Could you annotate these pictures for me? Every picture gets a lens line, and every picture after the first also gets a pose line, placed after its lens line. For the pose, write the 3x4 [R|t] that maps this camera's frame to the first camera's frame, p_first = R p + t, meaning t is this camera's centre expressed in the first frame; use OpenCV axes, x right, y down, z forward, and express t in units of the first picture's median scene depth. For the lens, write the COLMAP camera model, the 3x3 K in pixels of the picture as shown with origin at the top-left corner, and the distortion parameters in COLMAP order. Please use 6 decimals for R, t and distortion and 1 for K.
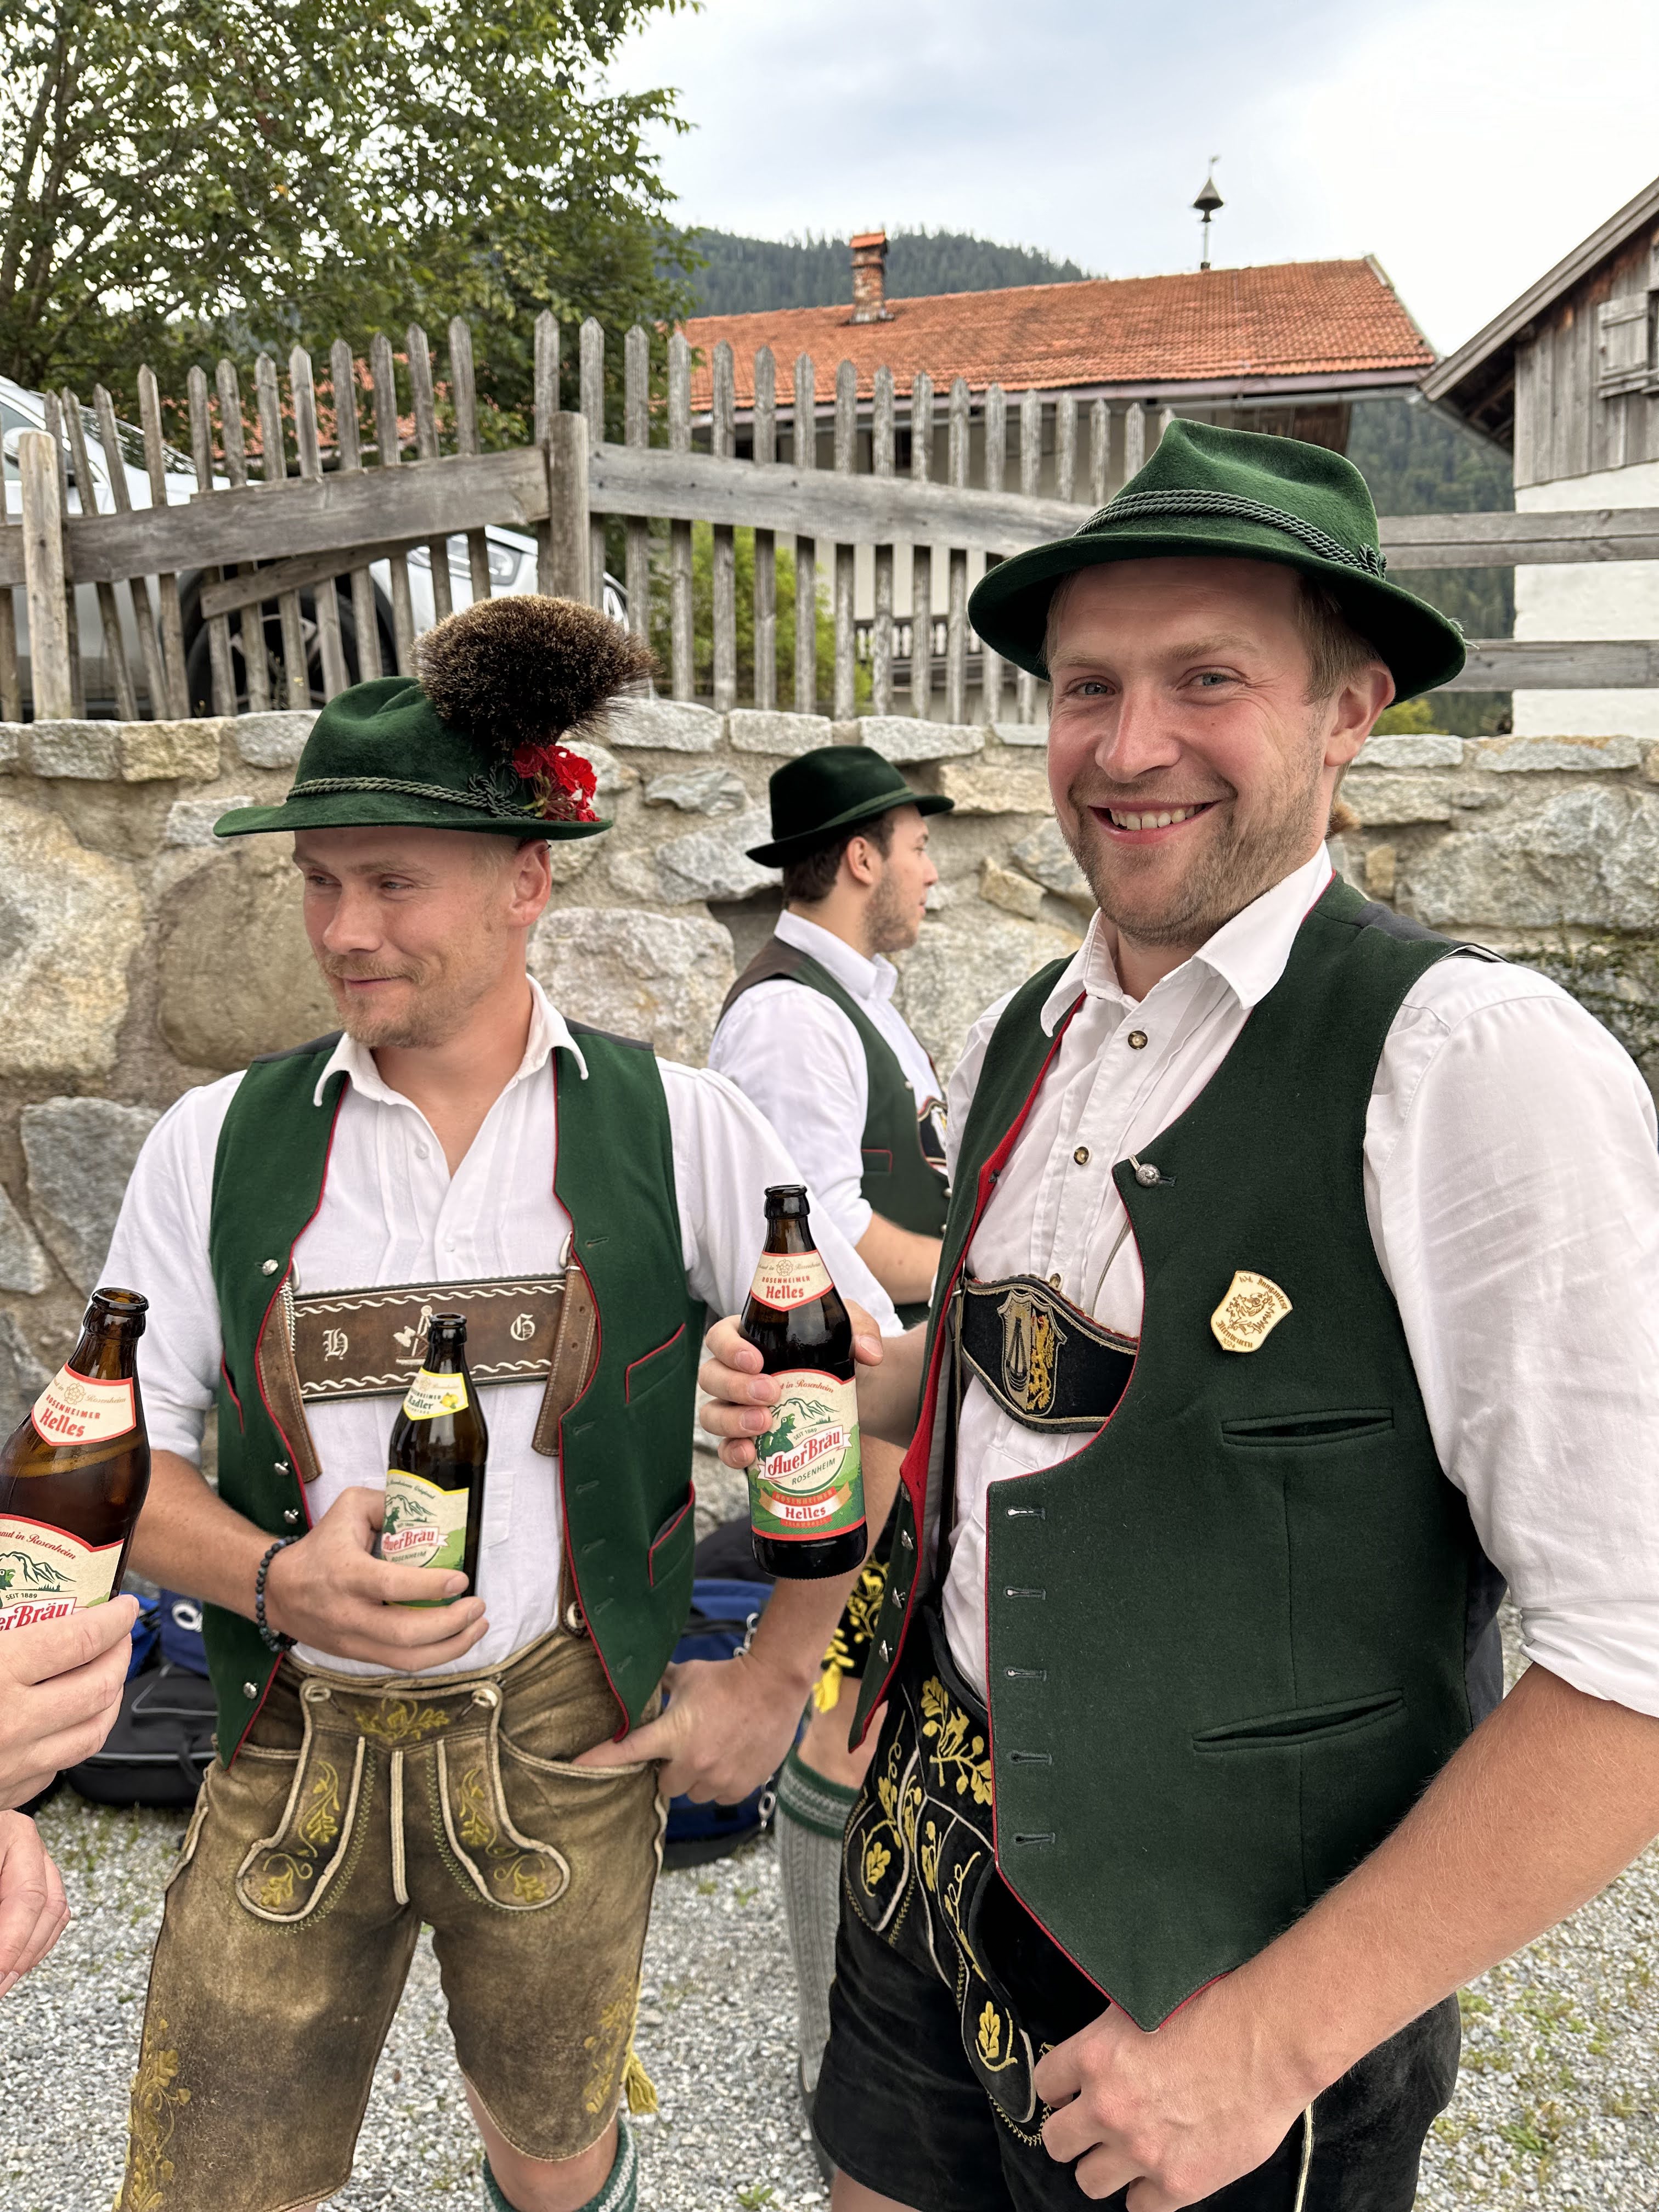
lens RADIAL K [[1591.5, 0, 836.9], [0, 1591.5, 1111.2], [0, 0, 1]] dist [0.003634, -0.000859]
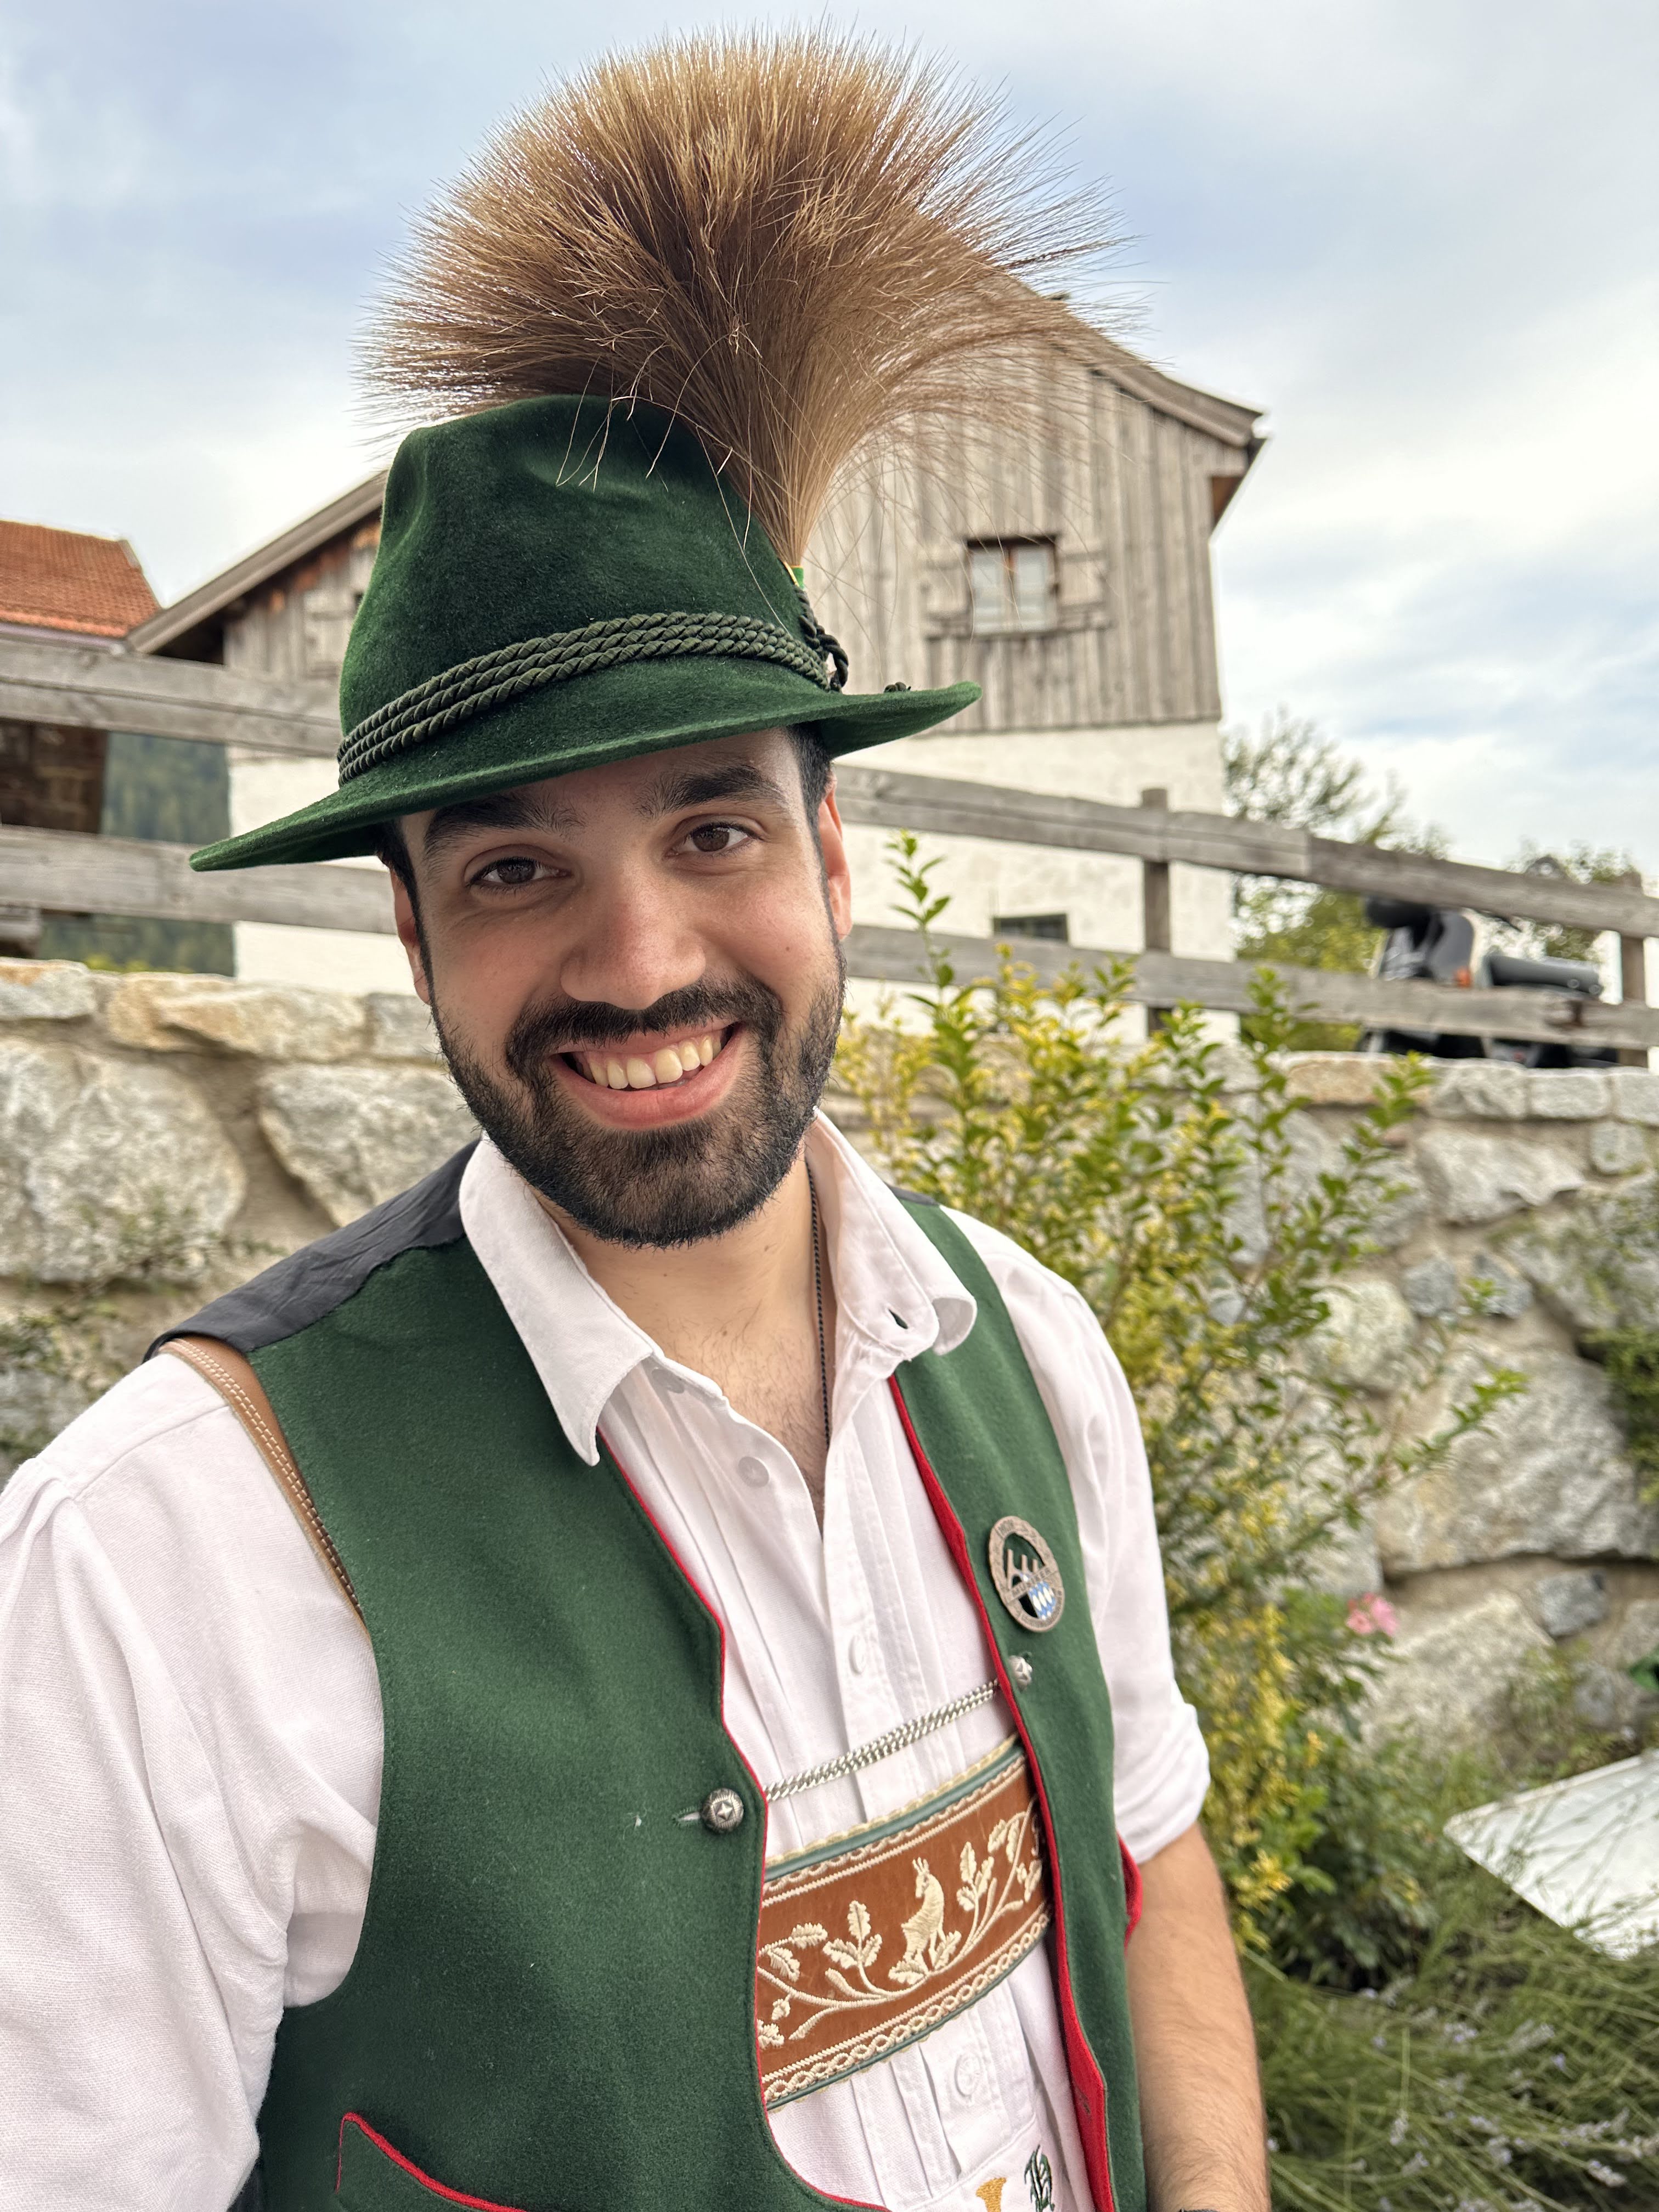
lens RADIAL K [[1591.5, 0, 829.5], [0, 1591.5, 1105.1], [0, 0, 1]] dist [0.003634, -0.000859]
pose [[0.764273, 0.027951, 0.644287, 0.324832], [0.090546, 0.984513, -0.150120, -0.064095], [-0.638505, 0.173070, 0.749906, 0.360480]]
